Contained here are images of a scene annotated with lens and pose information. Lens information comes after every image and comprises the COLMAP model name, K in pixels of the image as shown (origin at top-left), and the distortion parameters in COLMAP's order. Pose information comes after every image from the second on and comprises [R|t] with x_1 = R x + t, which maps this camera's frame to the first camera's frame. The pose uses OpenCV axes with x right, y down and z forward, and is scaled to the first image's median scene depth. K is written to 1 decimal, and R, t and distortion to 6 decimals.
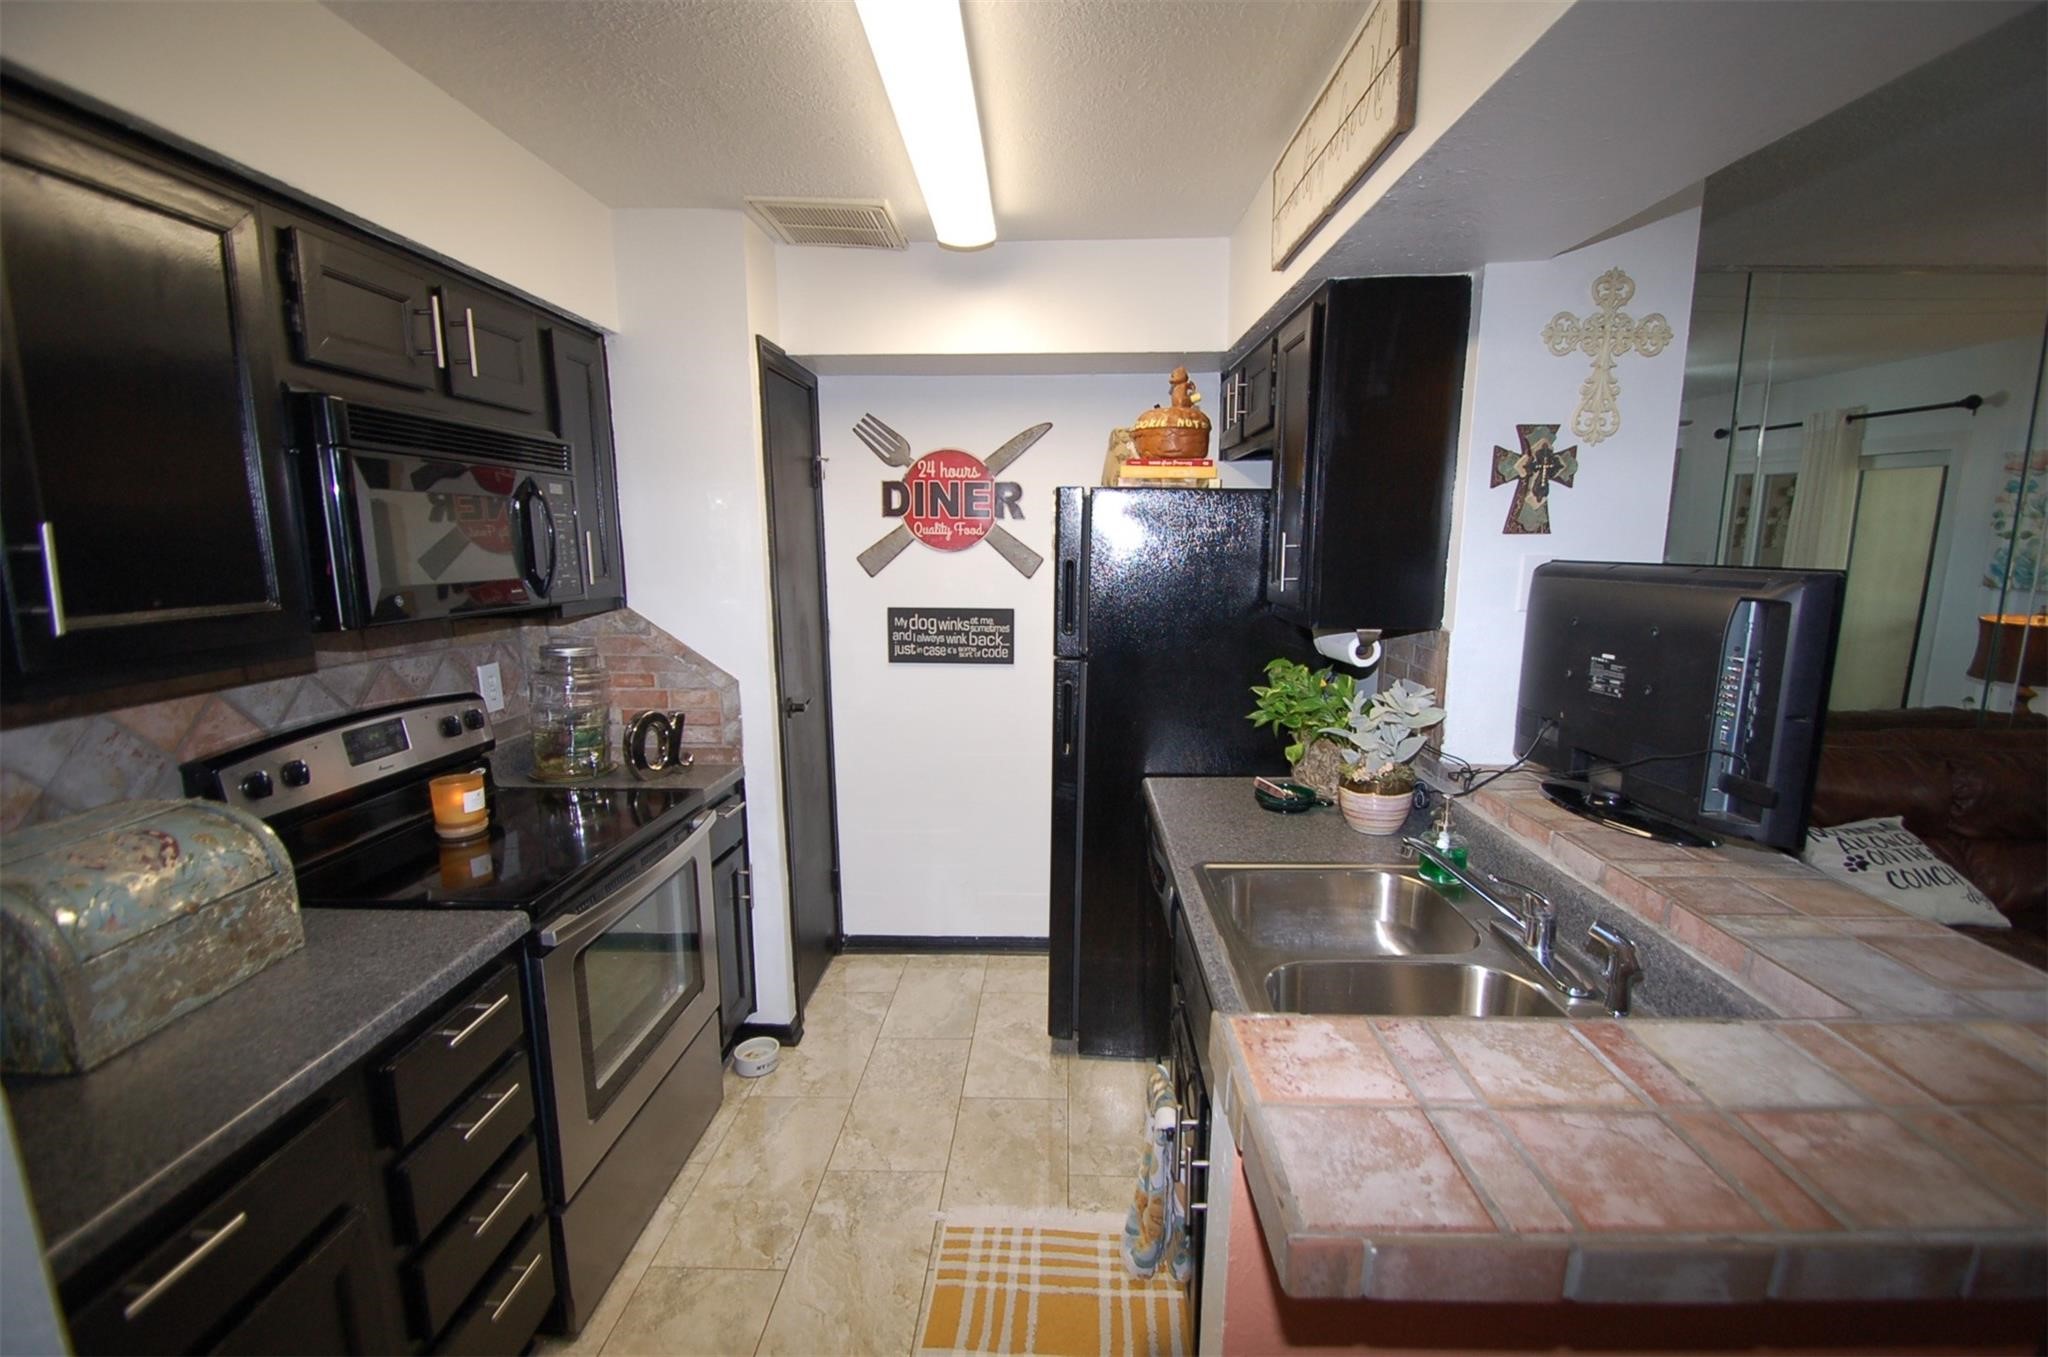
lens RADIAL K [[899.2, 0, 1035.2], [0, 899.2, 689.8], [0, 0, 1]] dist [0.003565, -0.009912]
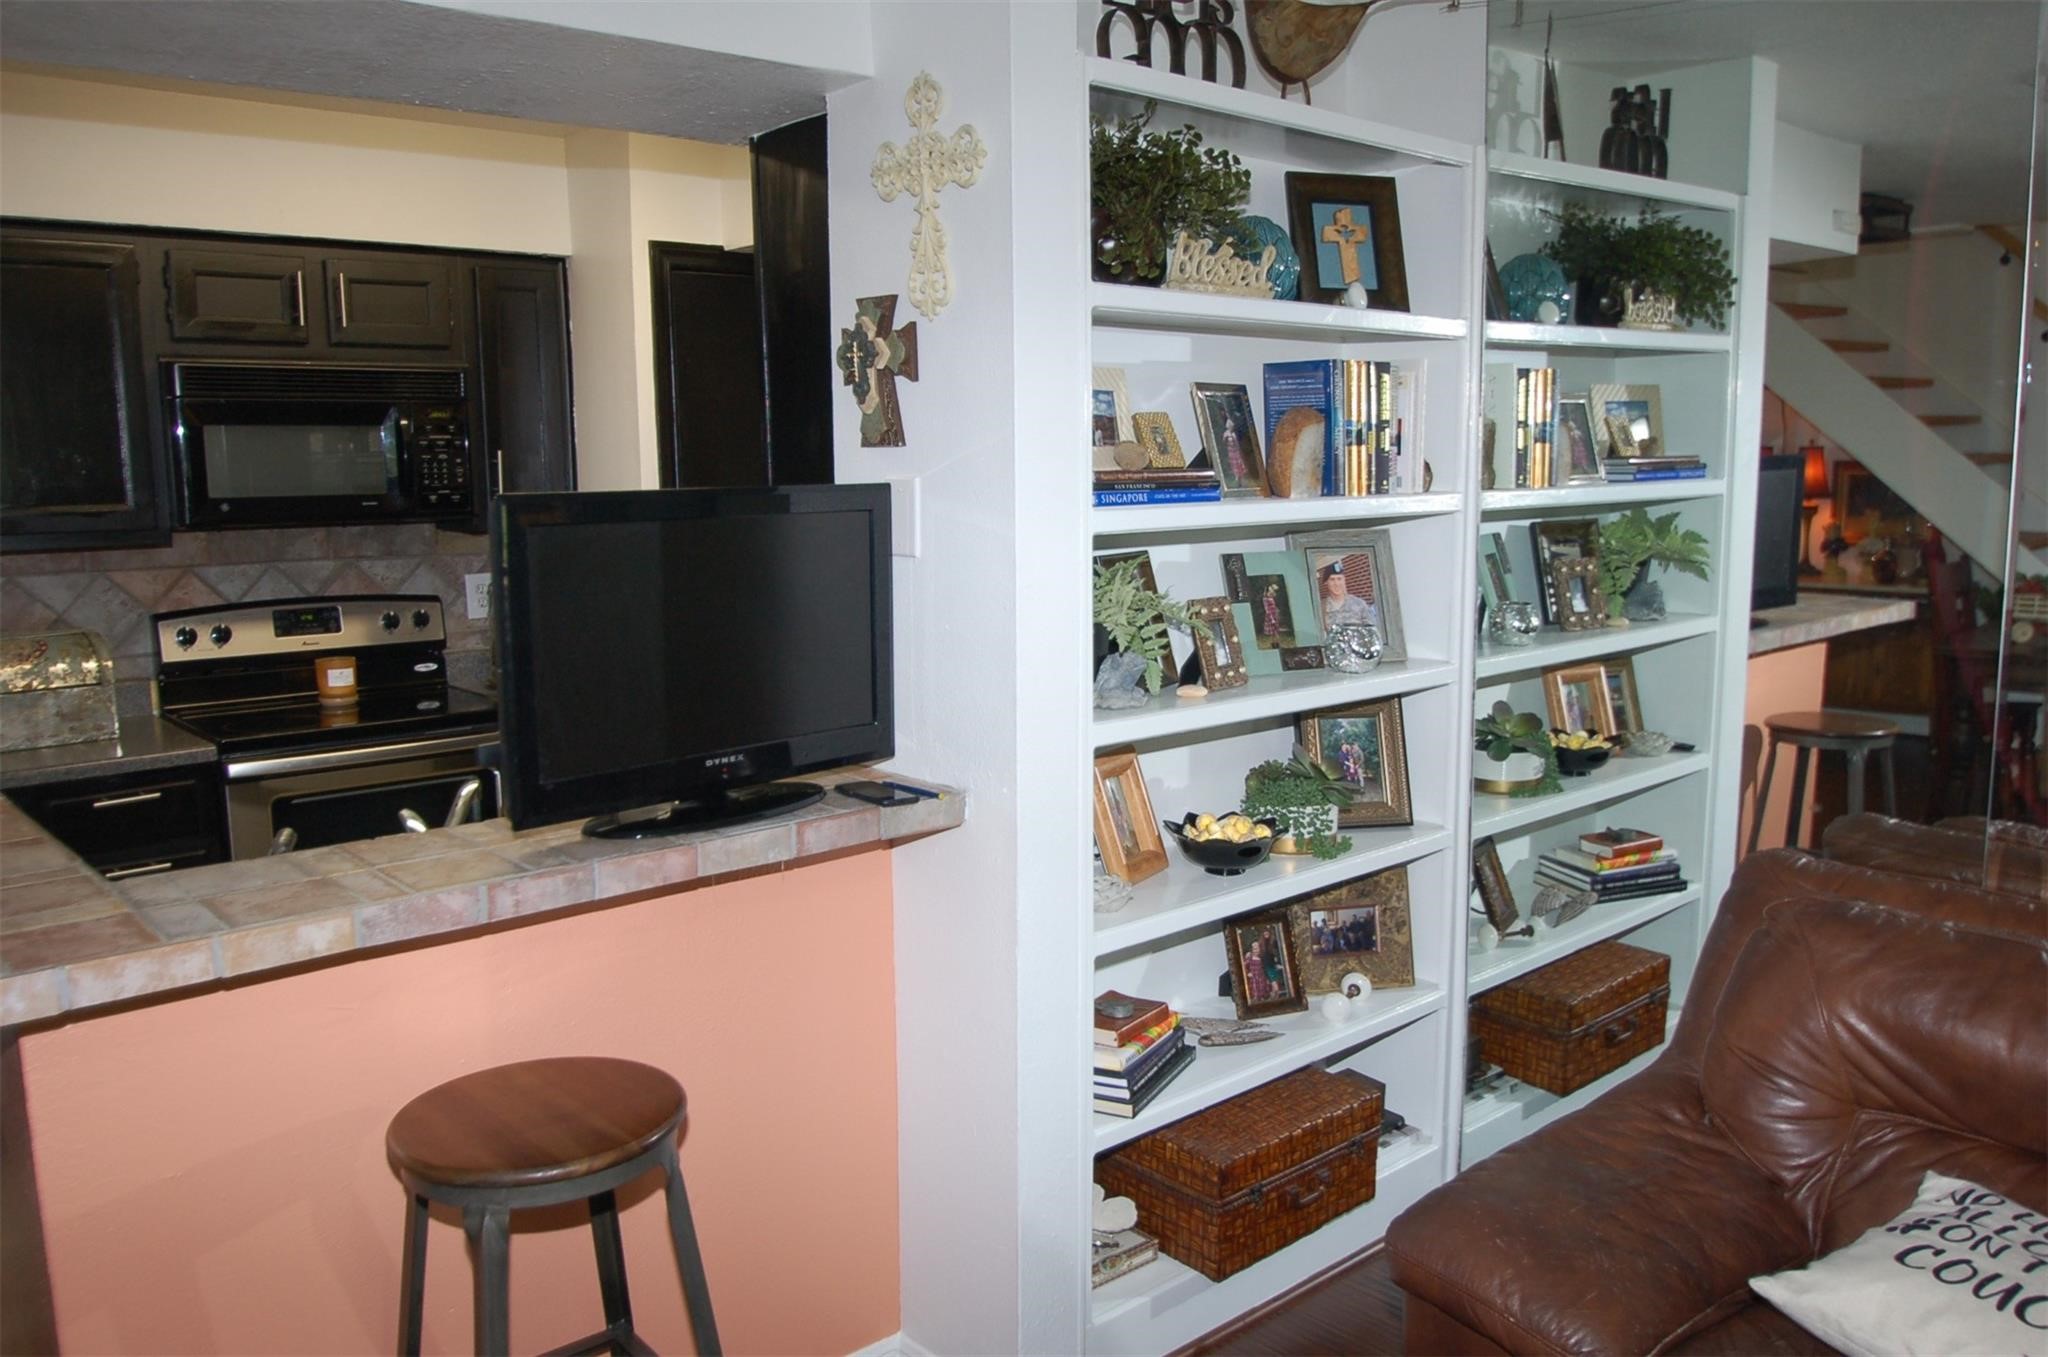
lens RADIAL K [[1557.8, 0, 1024.0], [0, 1557.8, 689.6], [0, 0, 1]] dist [-0.036017, -0.006821]
pose [[0.693284, 0.104172, -0.713096, 1.302351], [-0.112926, 0.992977, 0.035269, -0.032225], [0.711762, 0.056075, 0.700179, 0.186474]]
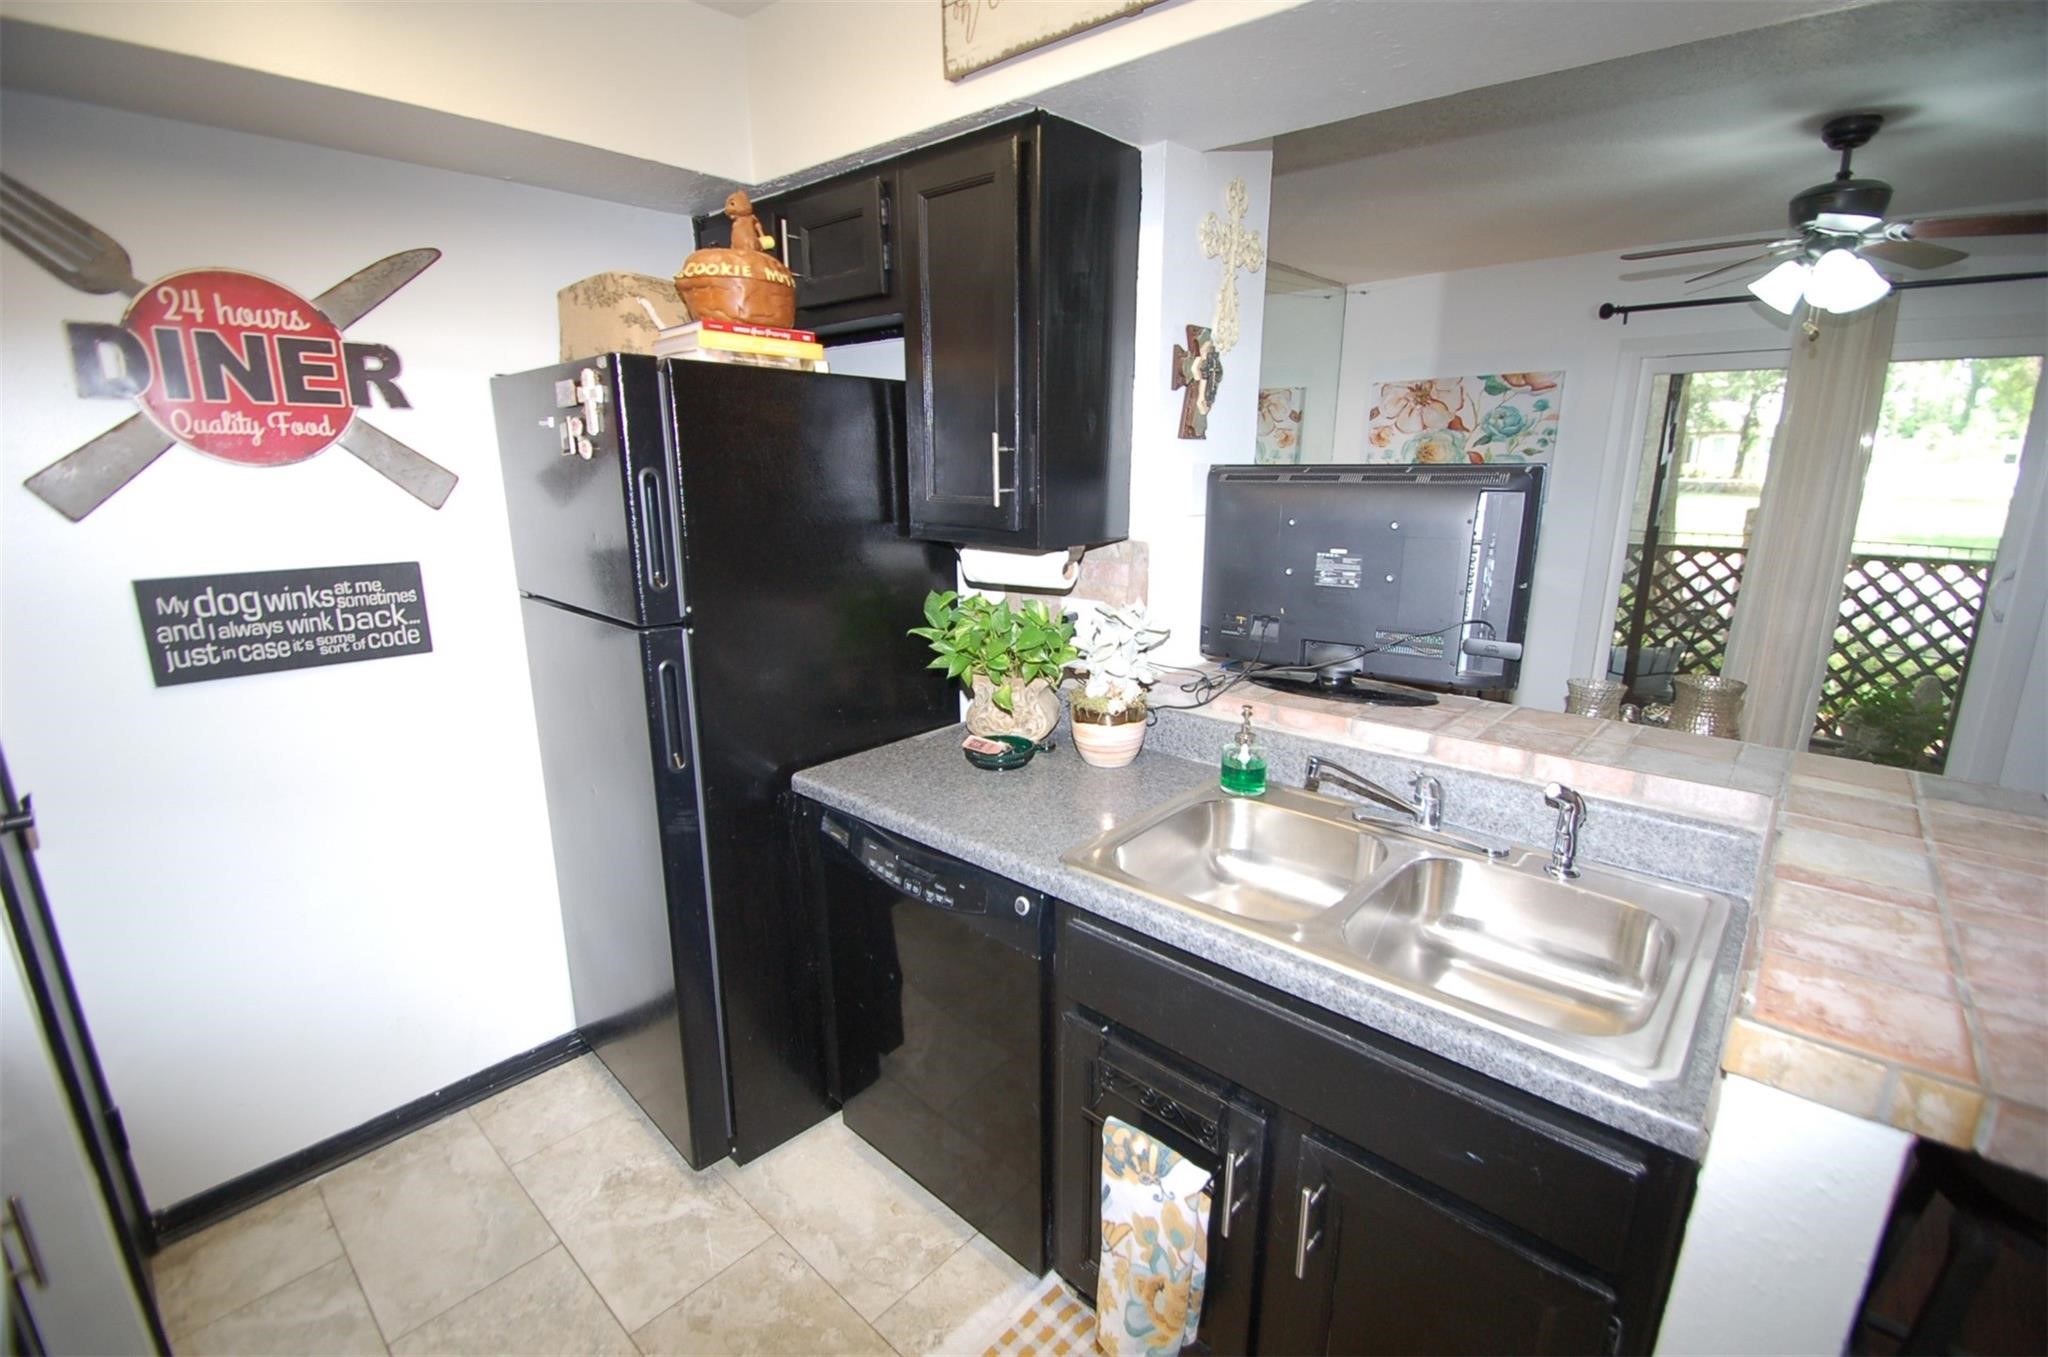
lens RADIAL K [[899.2, 0, 1041.7], [0, 899.2, 687.3], [0, 0, 1]] dist [0.003565, -0.009912]
pose [[0.638534, -0.187795, 0.746329, -0.313859], [0.128067, 0.982178, 0.137571, -0.051047], [-0.758863, 0.007737, 0.651204, 0.404278]]
